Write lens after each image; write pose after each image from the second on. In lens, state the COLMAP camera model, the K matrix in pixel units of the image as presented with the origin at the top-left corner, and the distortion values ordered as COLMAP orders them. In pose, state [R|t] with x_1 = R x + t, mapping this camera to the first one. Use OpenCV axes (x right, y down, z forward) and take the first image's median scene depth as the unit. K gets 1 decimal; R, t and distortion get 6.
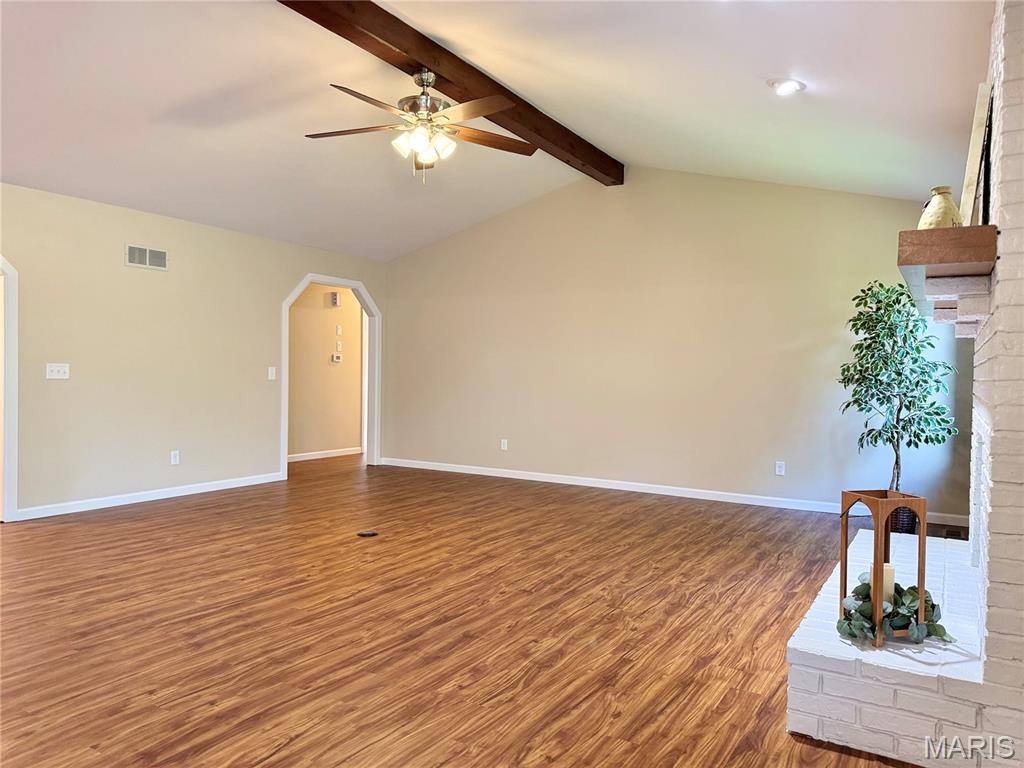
lens RADIAL K [[727.3, 0, 506.4], [0, 727.3, 386.8], [0, 0, 1]] dist [0.008377, -0.005416]
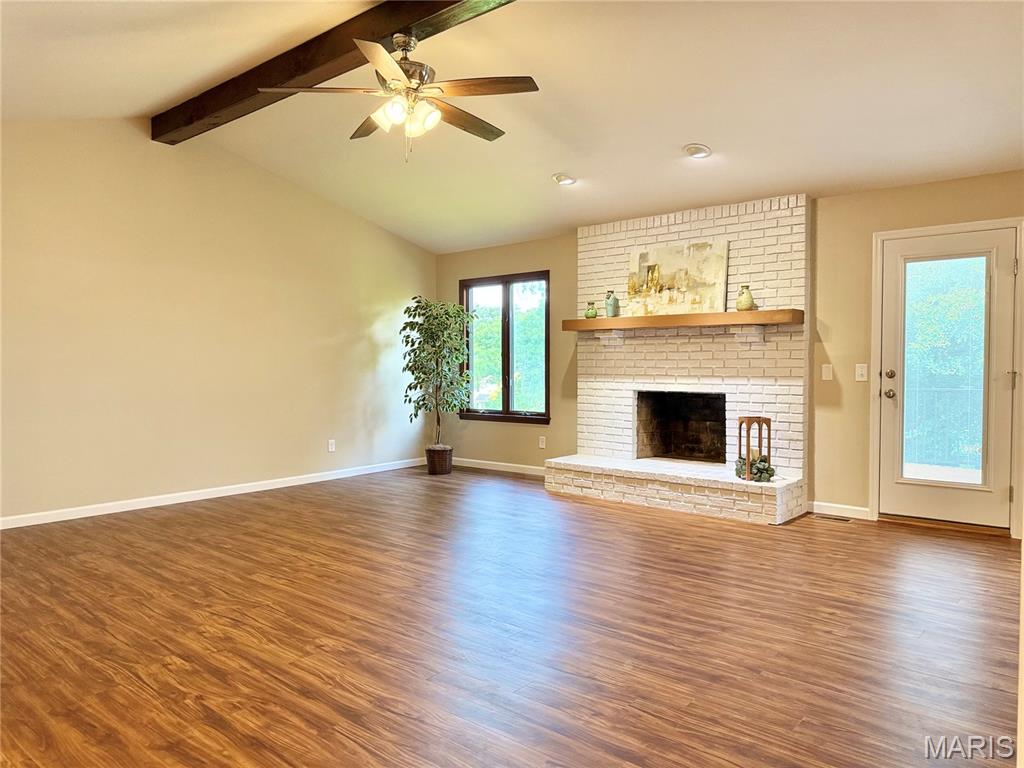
lens RADIAL K [[727.3, 0, 505.5], [0, 727.3, 379.5], [0, 0, 1]] dist [0.008377, -0.005416]
pose [[0.143115, -0.039765, 0.988907, -1.528859], [0.000902, 0.999197, 0.040048, -0.068505], [-0.989706, -0.004840, 0.143036, 1.155436]]
